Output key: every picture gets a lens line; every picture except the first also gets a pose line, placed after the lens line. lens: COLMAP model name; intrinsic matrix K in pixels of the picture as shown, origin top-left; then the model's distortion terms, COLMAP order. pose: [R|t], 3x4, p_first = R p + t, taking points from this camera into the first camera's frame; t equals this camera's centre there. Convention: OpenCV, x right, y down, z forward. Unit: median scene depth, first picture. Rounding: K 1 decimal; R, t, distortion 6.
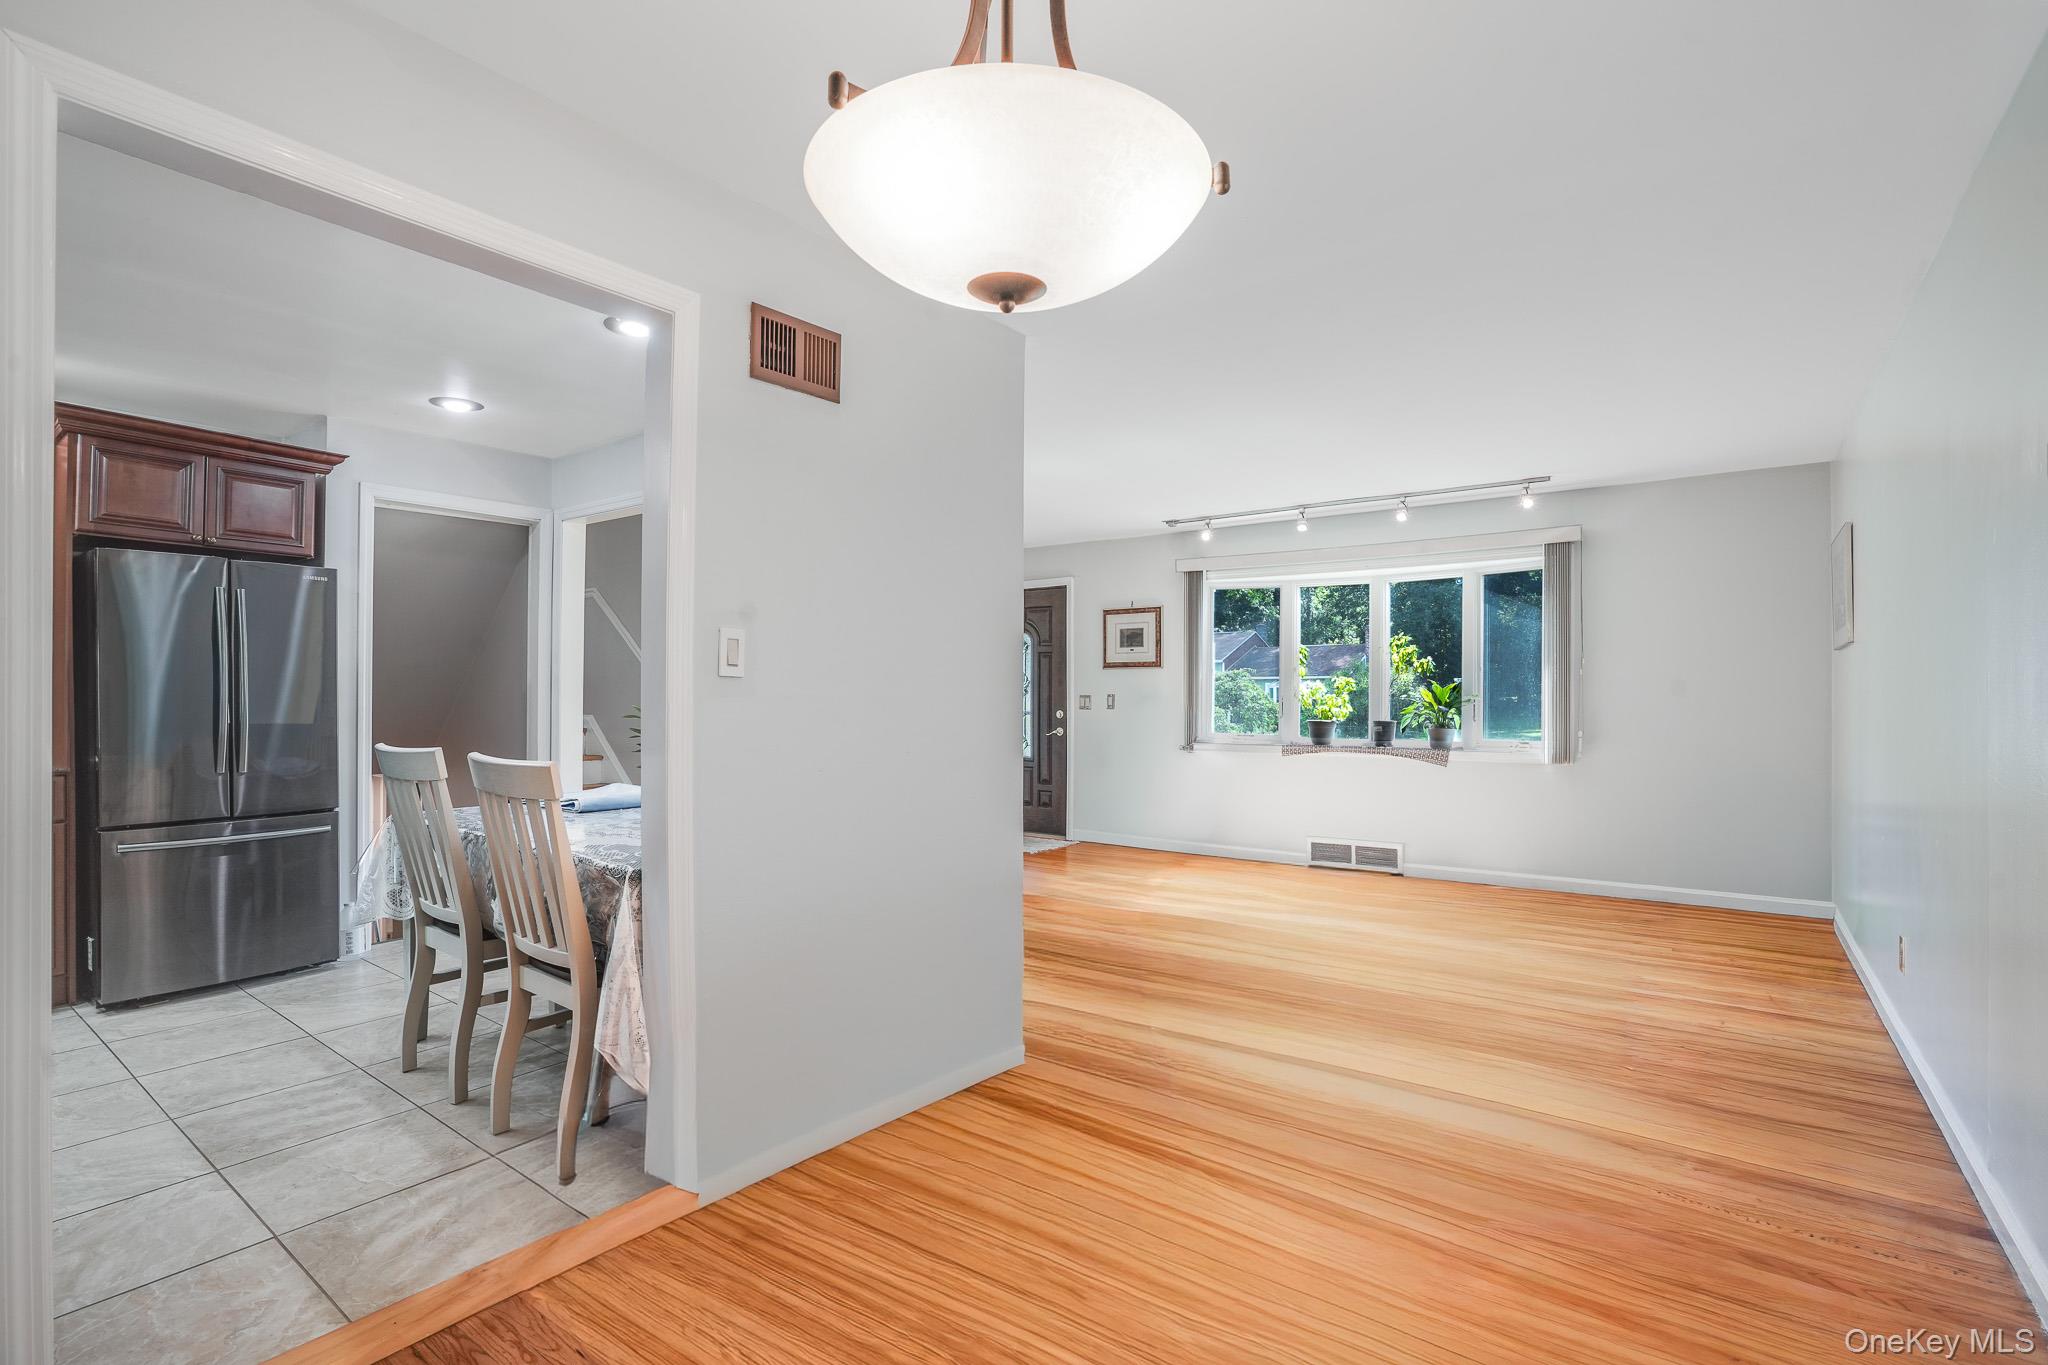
lens RADIAL K [[944.7, 0, 1033.8], [0, 944.7, 698.5], [0, 0, 1]] dist [-0.078982, 0.028660]
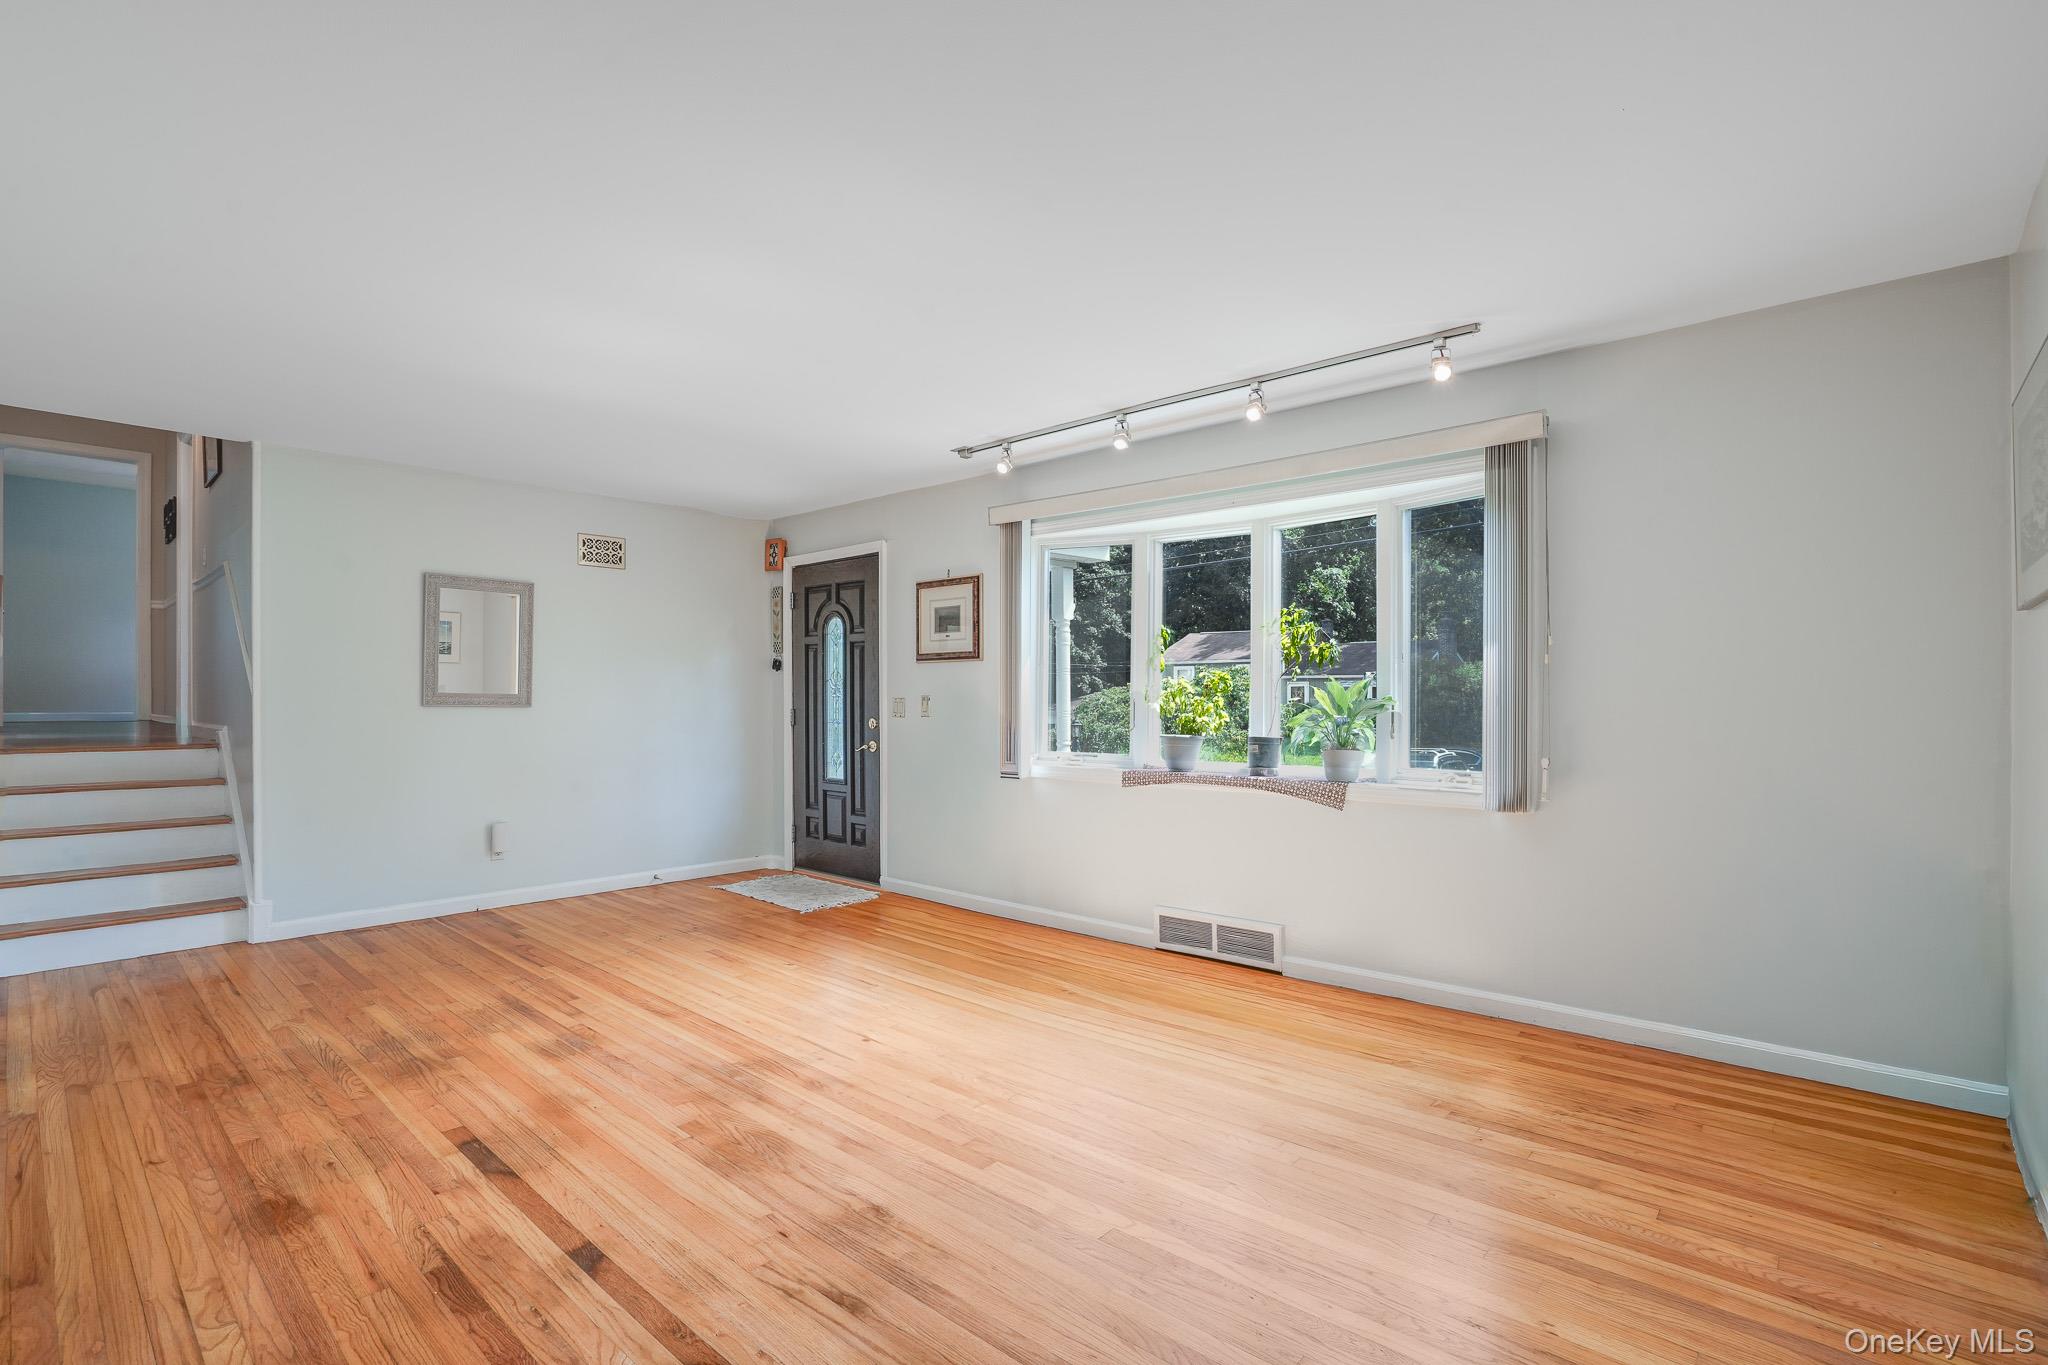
lens RADIAL K [[944.7, 0, 1033.8], [0, 944.7, 698.5], [0, 0, 1]] dist [-0.078982, 0.028660]
pose [[0.995095, -0.001139, -0.098914, 0.269112], [0.000891, 0.999996, -0.002549, -0.001257], [0.098917, 0.002448, 0.995093, 0.310193]]
